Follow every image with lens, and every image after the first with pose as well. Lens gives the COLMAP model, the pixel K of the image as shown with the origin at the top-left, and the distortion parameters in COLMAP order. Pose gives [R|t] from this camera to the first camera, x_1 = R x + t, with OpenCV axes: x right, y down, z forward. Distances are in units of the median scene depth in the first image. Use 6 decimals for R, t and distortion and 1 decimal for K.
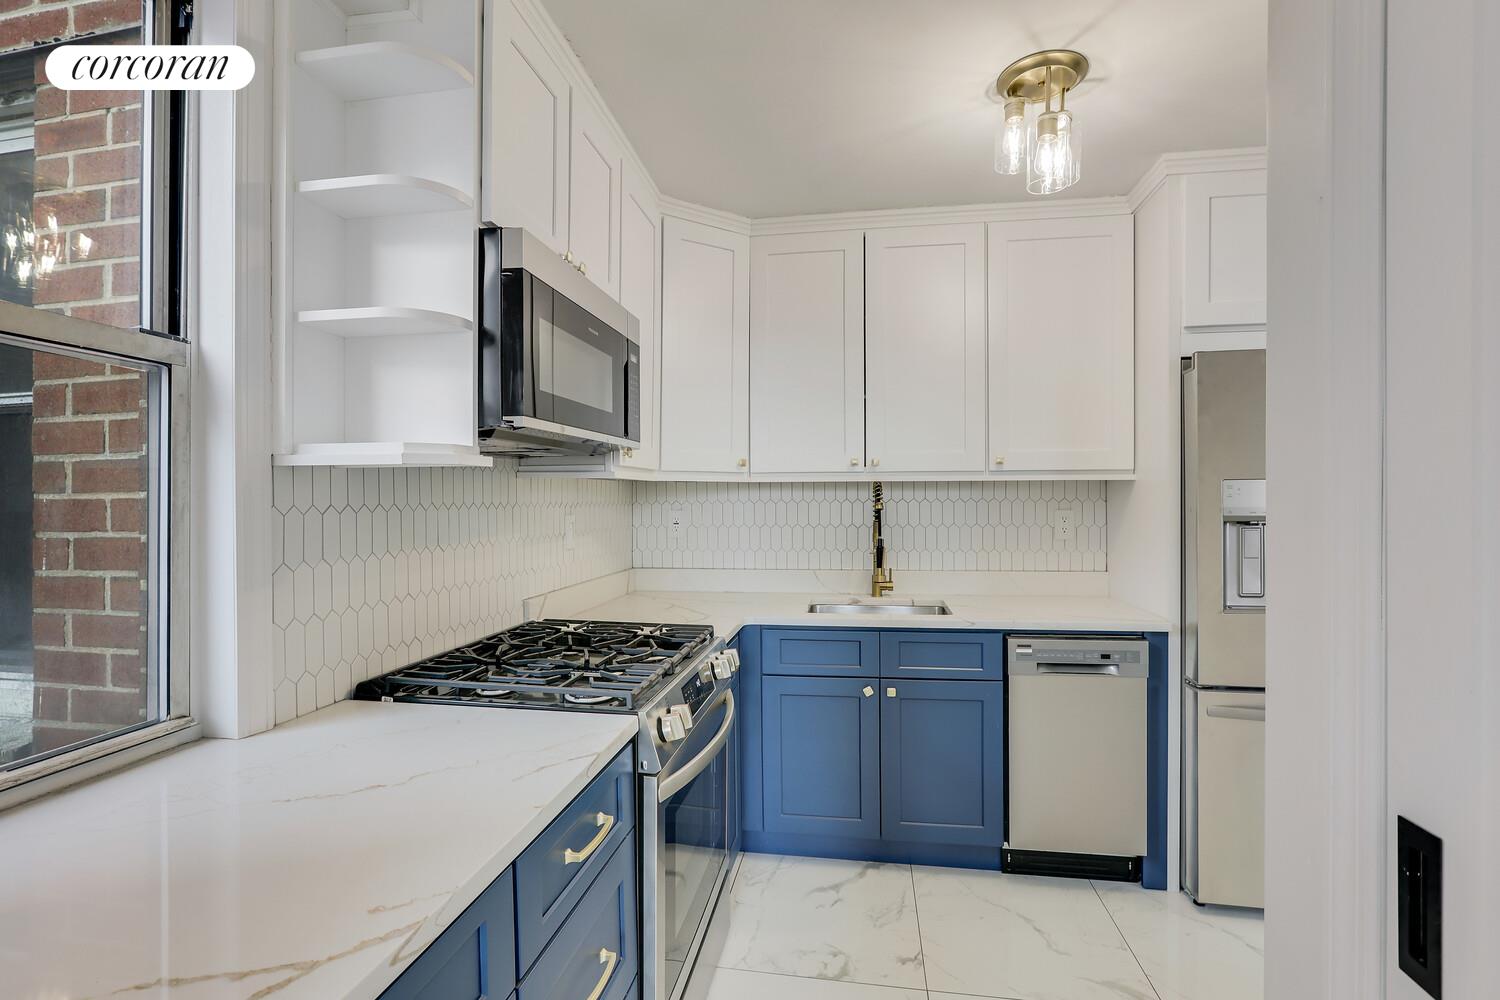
lens RADIAL K [[732.6, 0, 727.4], [0, 732.6, 507.5], [0, 0, 1]] dist [0.002279, 0.000713]
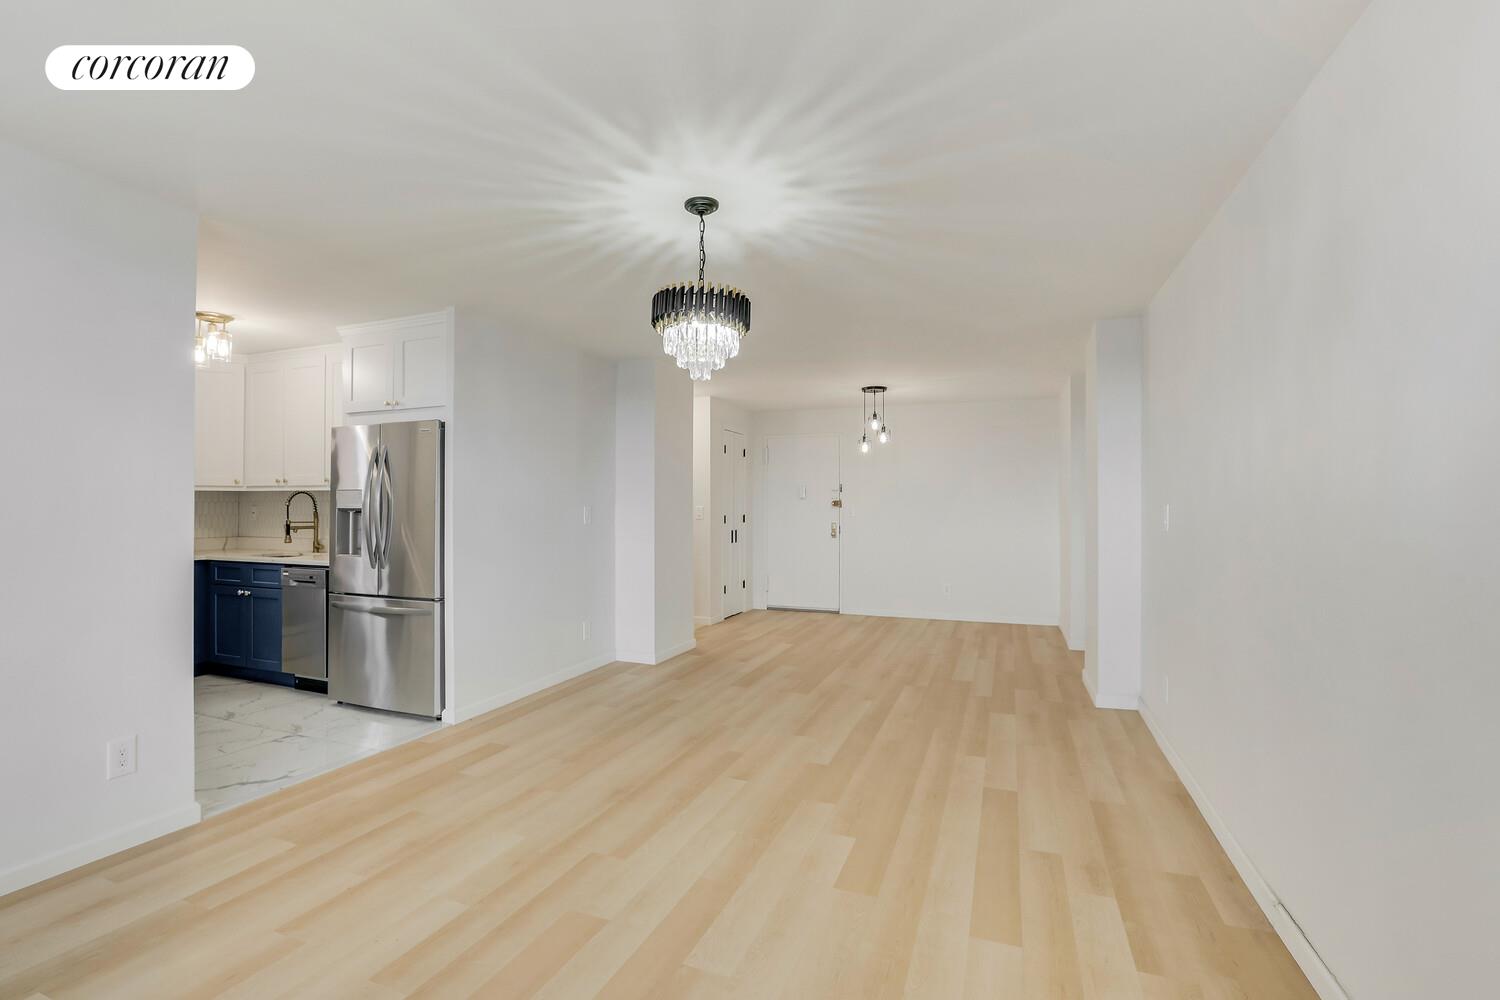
lens RADIAL K [[682.5, 0, 739.4], [0, 682.5, 495.6], [0, 0, 1]] dist [-0.012652, 0.000405]
pose [[0.978033, -0.001420, -0.208446, 2.017627], [-0.003938, 0.999673, -0.025284, 0.021061], [0.208414, 0.025550, 0.977707, -0.574088]]
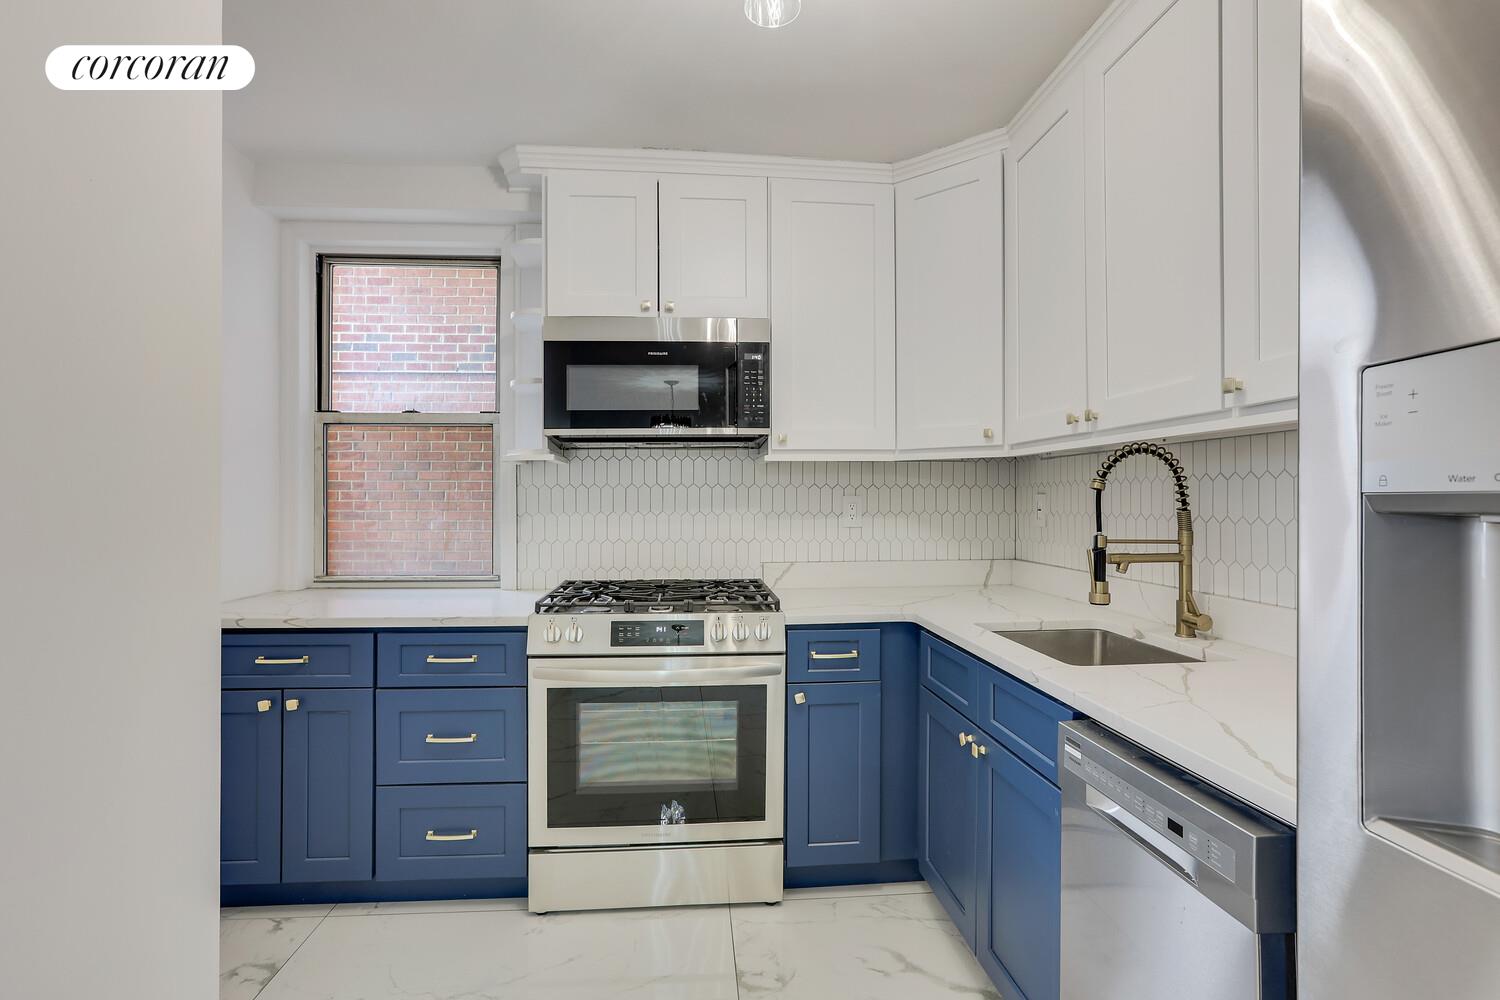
lens RADIAL K [[682.5, 0, 739.4], [0, 682.5, 495.6], [0, 0, 1]] dist [-0.012652, 0.000405]
pose [[0.239798, -0.003743, -0.970816, 0.818831], [-0.012673, 0.999895, -0.006986, 0.019240], [0.970740, 0.013979, 0.239725, 0.645702]]
